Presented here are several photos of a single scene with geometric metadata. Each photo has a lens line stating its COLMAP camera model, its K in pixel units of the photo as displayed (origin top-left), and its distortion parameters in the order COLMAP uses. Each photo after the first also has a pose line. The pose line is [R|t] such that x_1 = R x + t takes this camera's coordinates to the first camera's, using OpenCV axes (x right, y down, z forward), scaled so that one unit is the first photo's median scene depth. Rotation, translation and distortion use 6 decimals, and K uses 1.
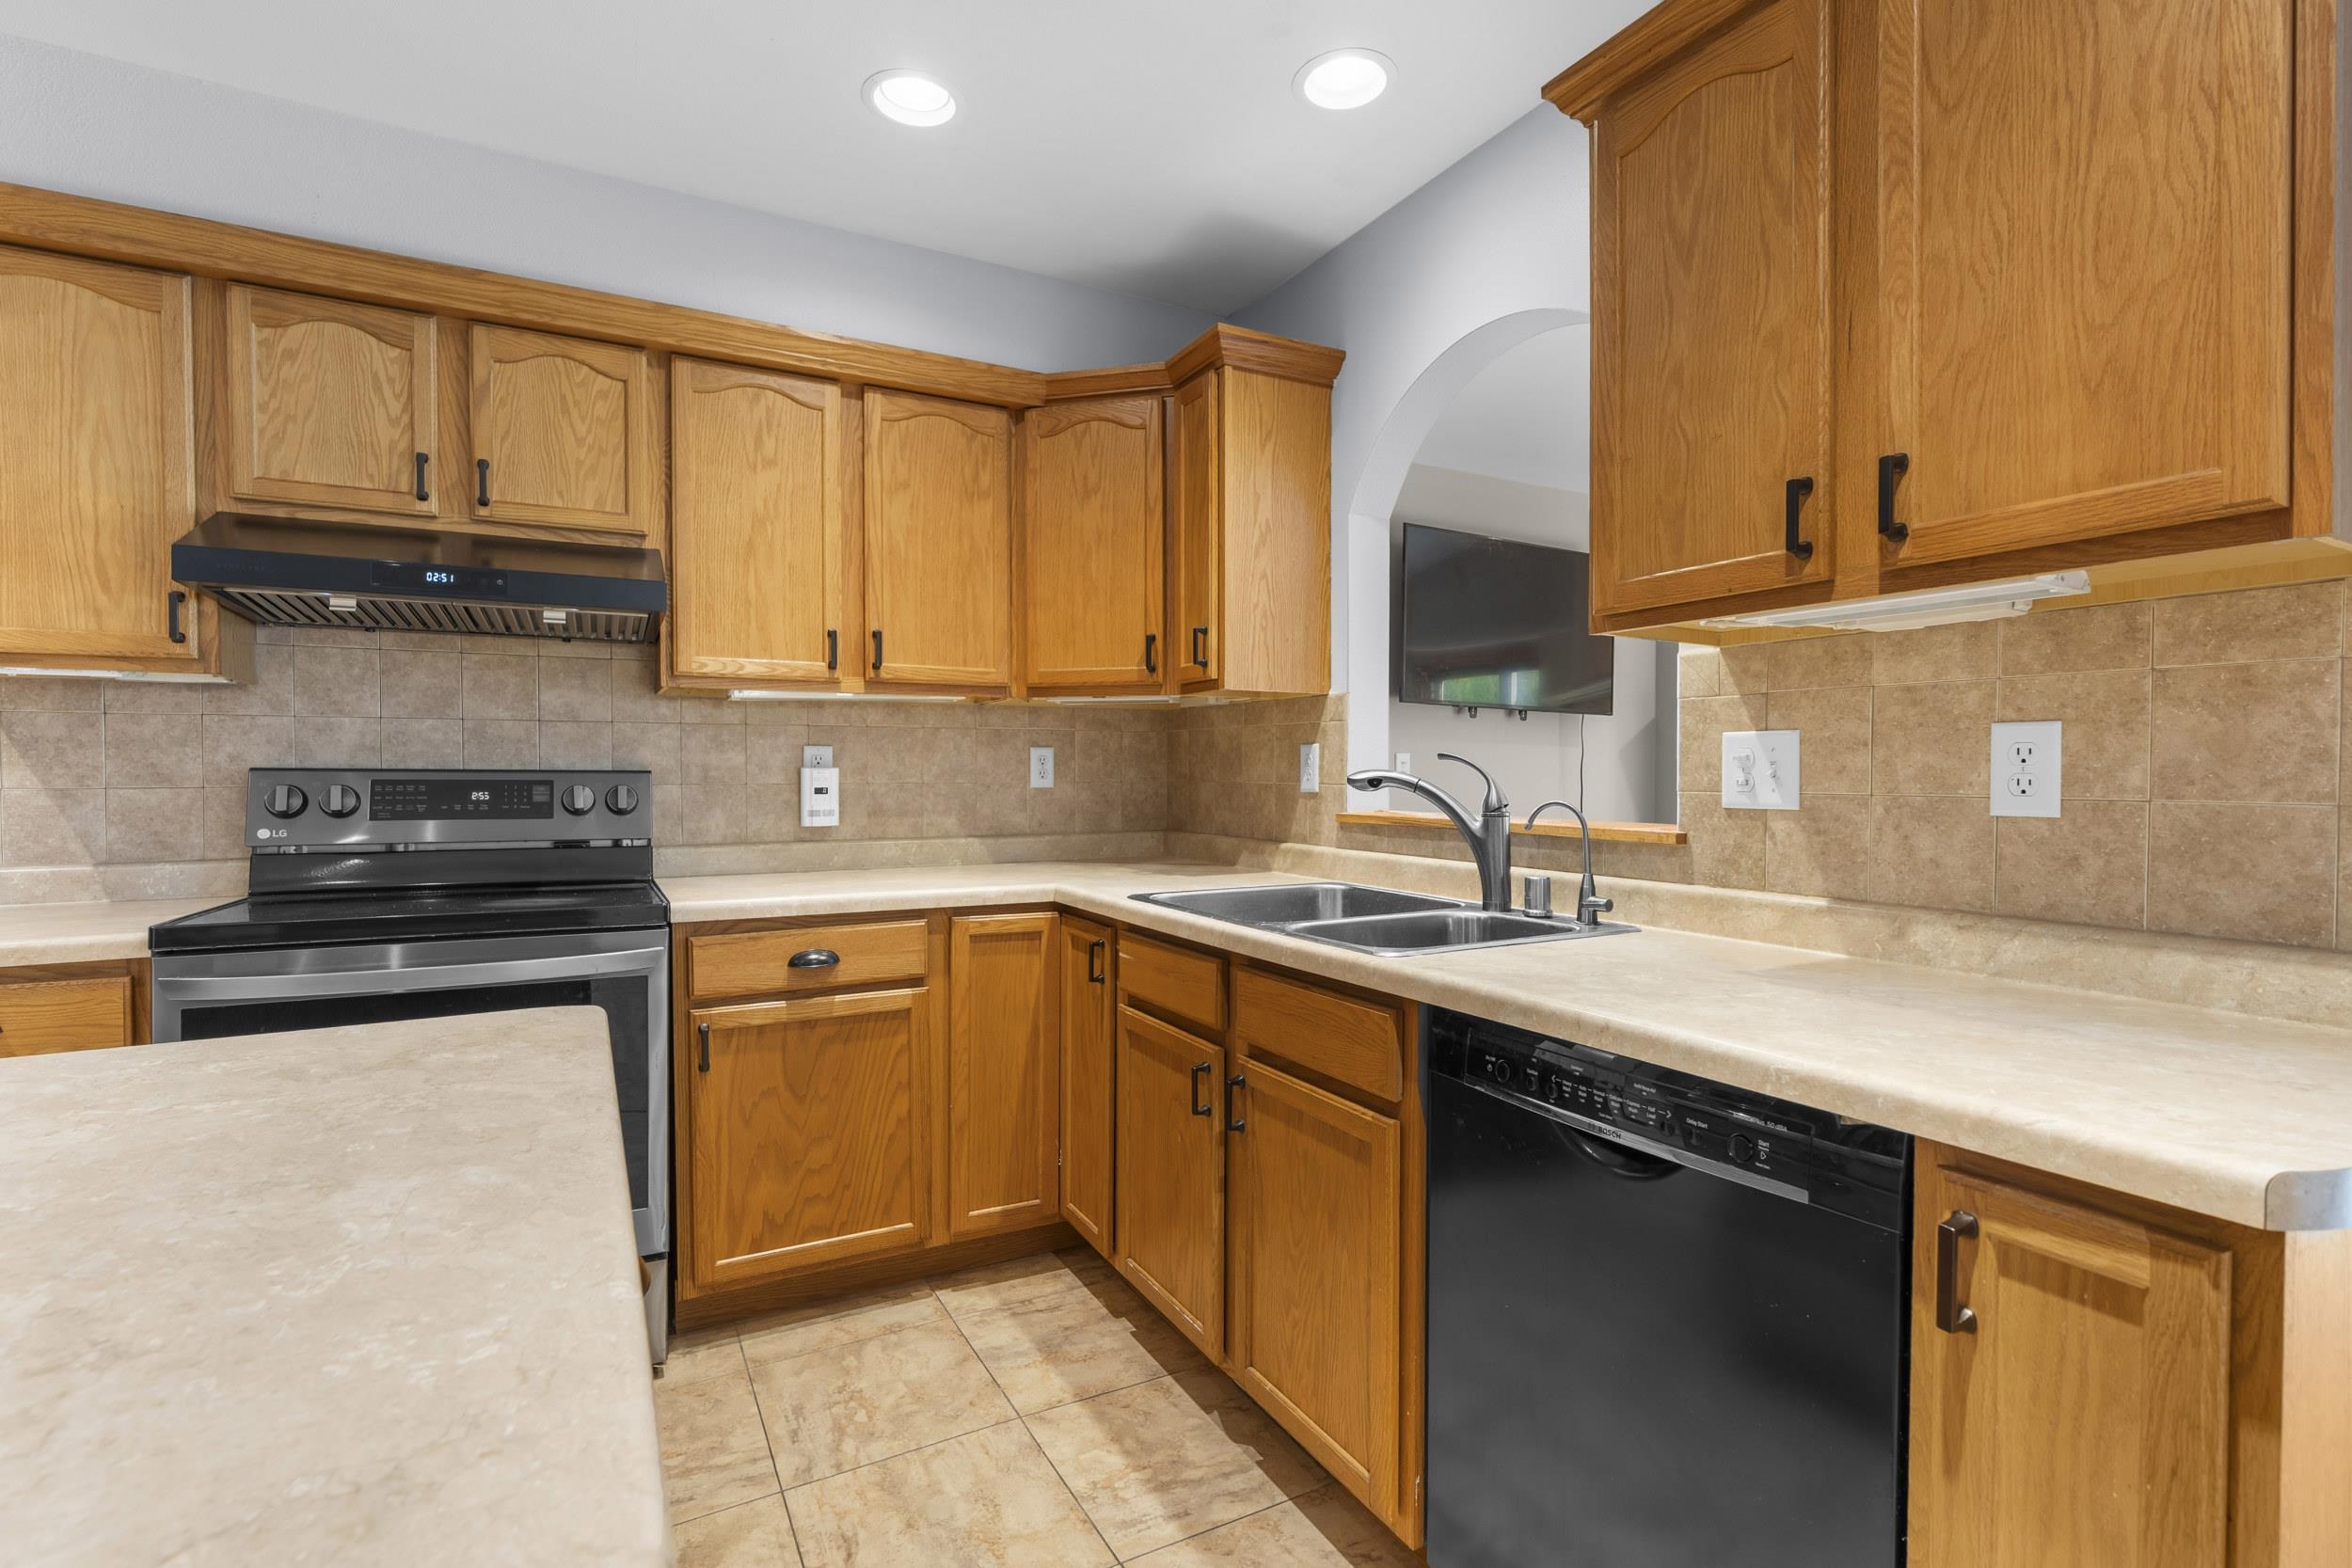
lens RADIAL K [[1065.0, 0, 1173.4], [0, 1065.0, 791.2], [0, 0, 1]] dist [-0.012651, 0.004096]
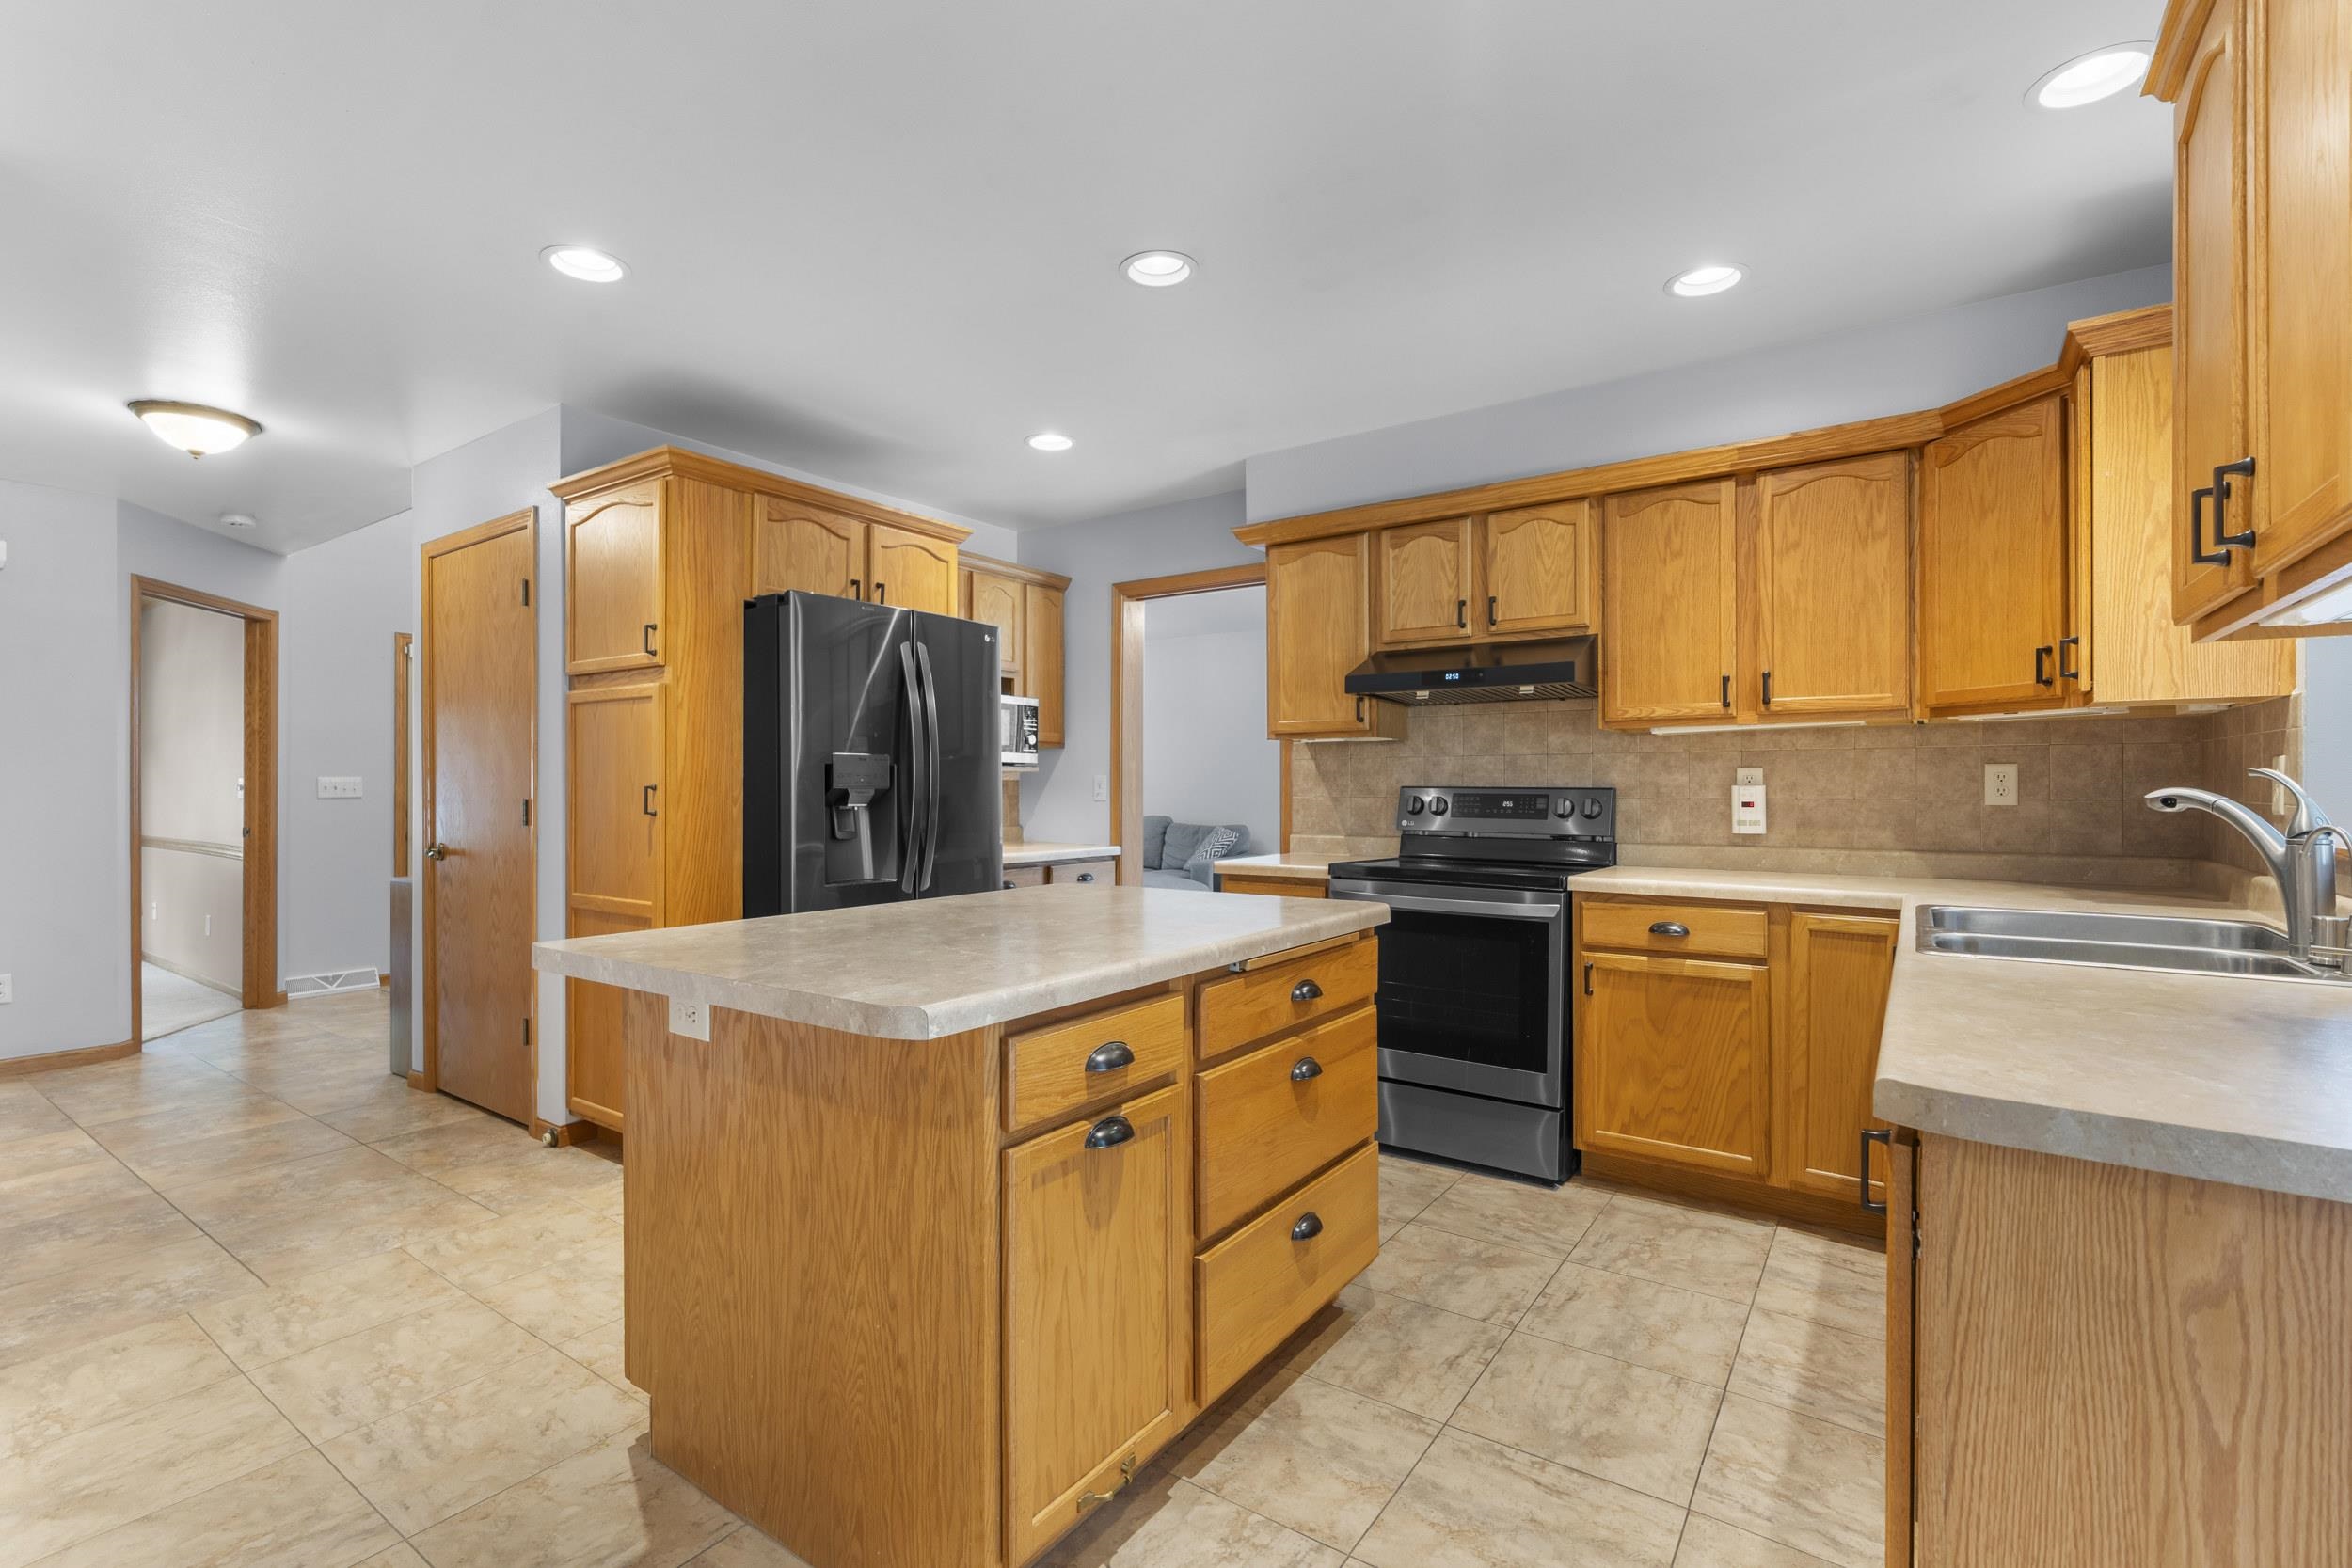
lens RADIAL K [[1065.0, 0, 1161.0], [0, 1065.0, 785.2], [0, 0, 1]] dist [-0.012651, 0.004096]
pose [[0.429903, -0.001603, -0.902874, 0.592580], [-0.016664, 0.999814, -0.009709, 0.000353], [0.902721, 0.019219, 0.429796, -0.152803]]
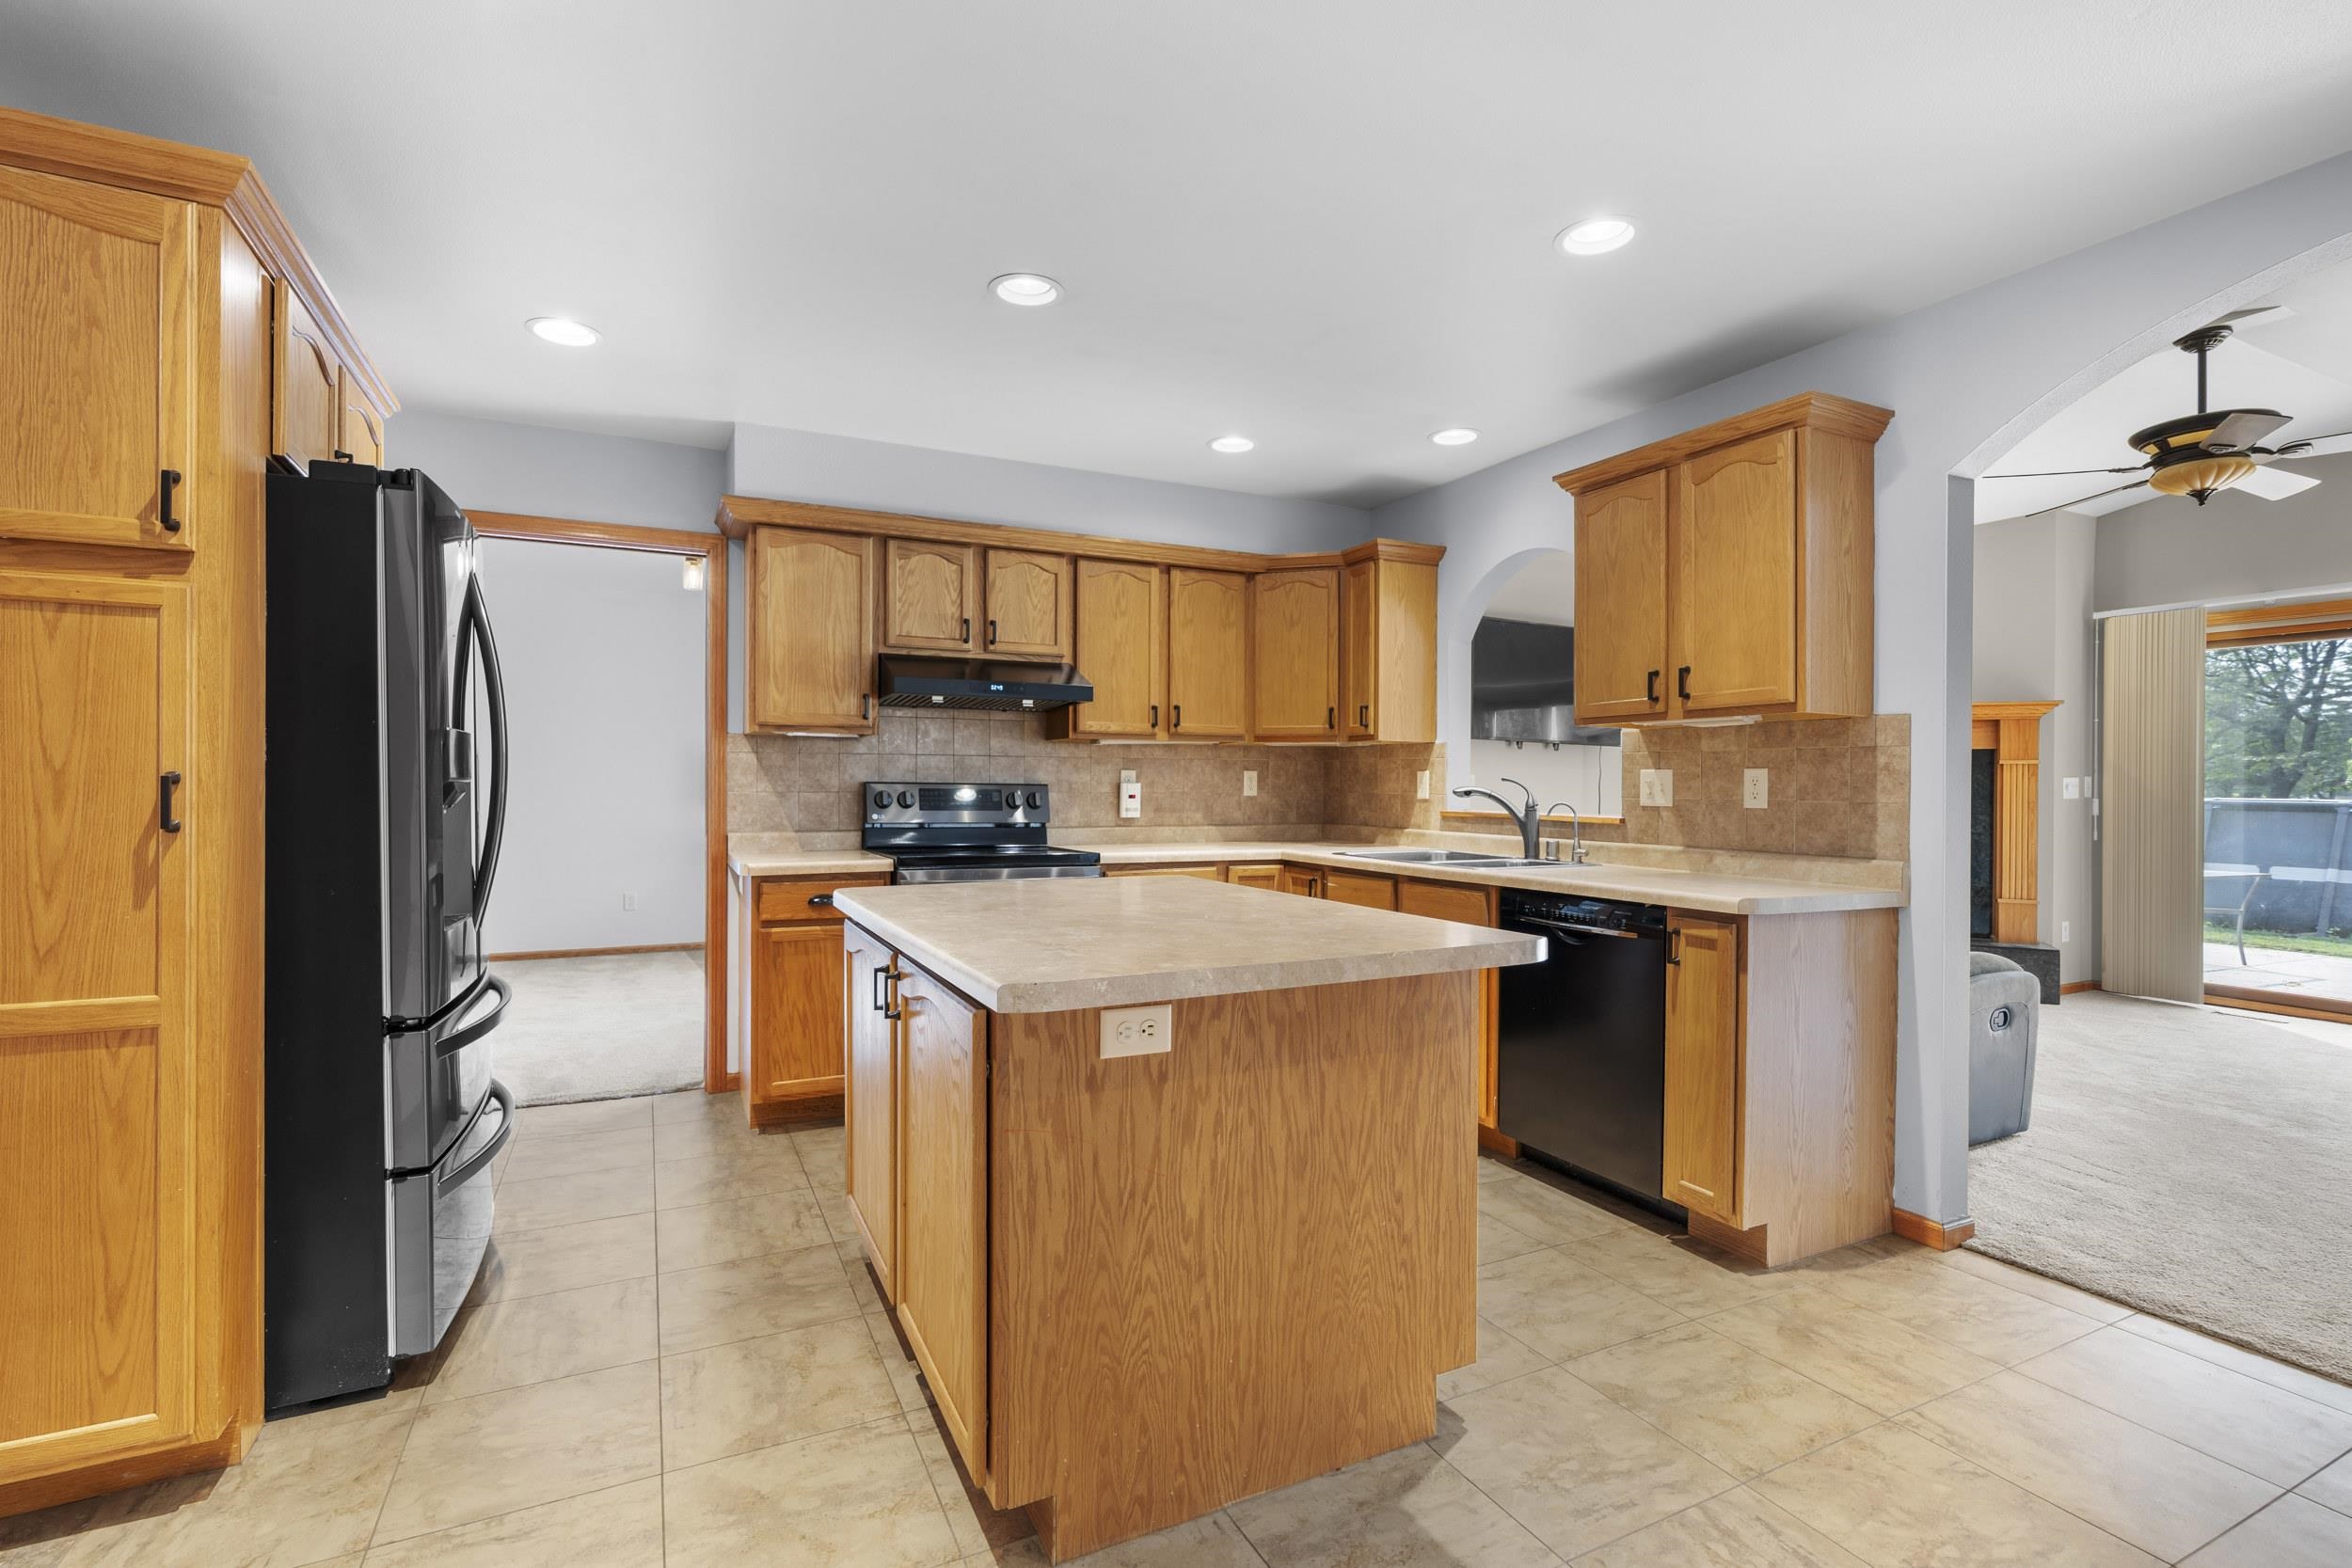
lens RADIAL K [[1065.0, 0, 1164.4], [0, 1065.0, 788.6], [0, 0, 1]] dist [-0.012651, 0.004096]
pose [[0.998645, 0.006110, -0.051674, -0.240166], [-0.006885, 0.999866, -0.014833, 0.014720], [0.051577, 0.015168, 0.998554, -0.875199]]
